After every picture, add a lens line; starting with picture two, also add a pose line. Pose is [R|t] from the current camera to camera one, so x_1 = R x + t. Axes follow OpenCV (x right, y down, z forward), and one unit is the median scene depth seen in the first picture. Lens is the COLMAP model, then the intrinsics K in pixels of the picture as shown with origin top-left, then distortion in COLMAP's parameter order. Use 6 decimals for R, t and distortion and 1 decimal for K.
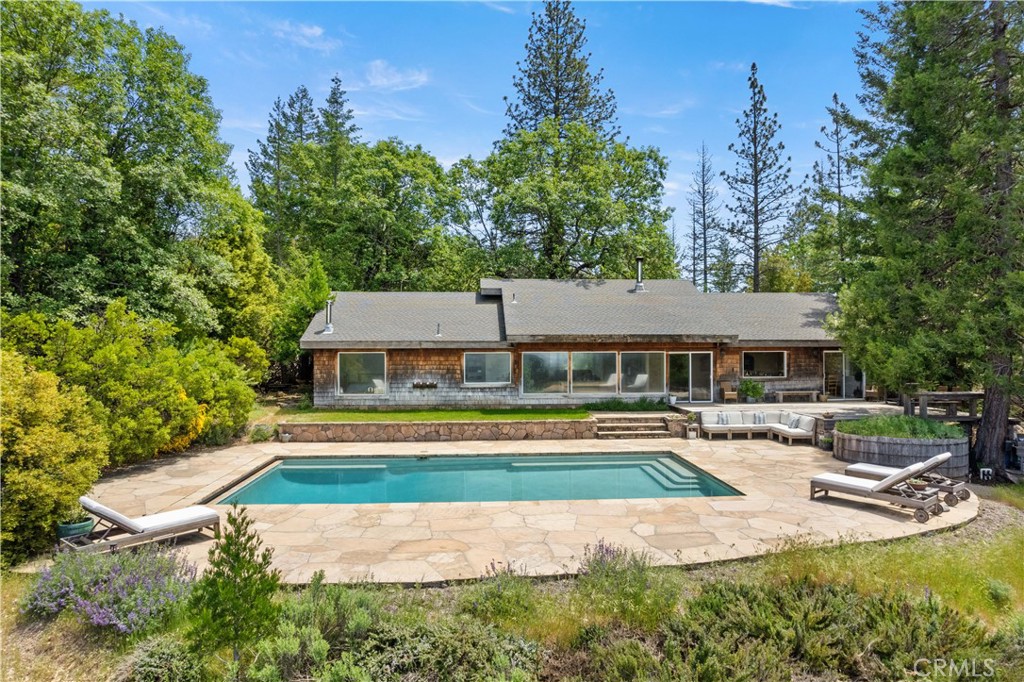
lens RADIAL K [[661.9, 0, 517.6], [0, 661.9, 337.2], [0, 0, 1]] dist [-0.064656, 0.052392]
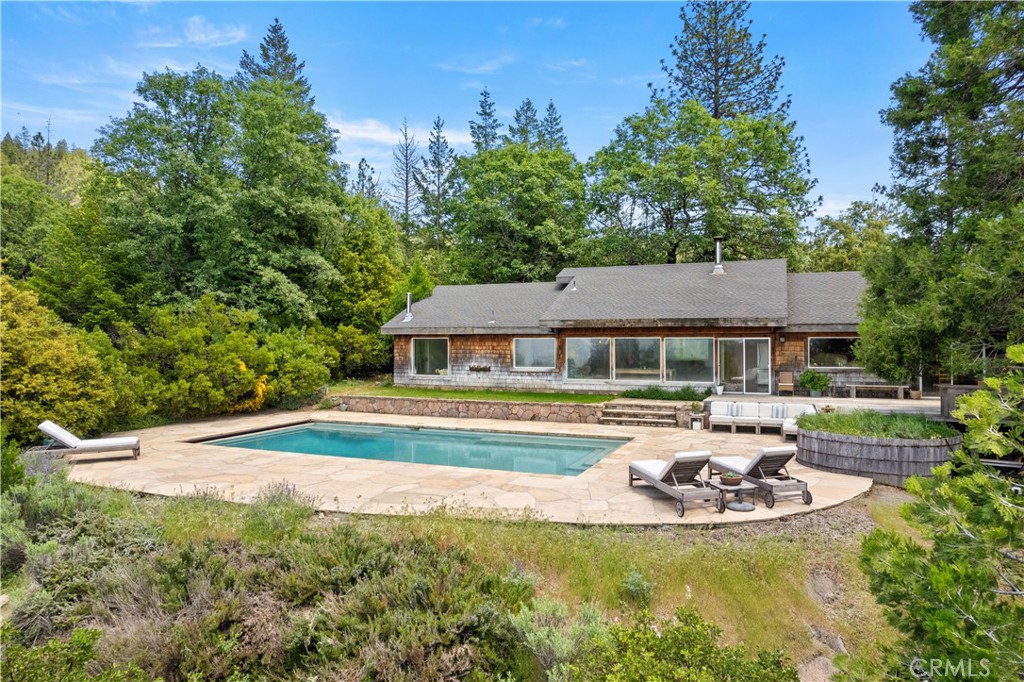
lens RADIAL K [[661.9, 0, 520.6], [0, 661.9, 340.4], [0, 0, 1]] dist [-0.064656, 0.052392]
pose [[0.897601, 0.001813, -0.440805, 0.396941], [0.000355, 0.999988, 0.004836, 0.022054], [0.440808, -0.004497, 0.897590, 0.059110]]
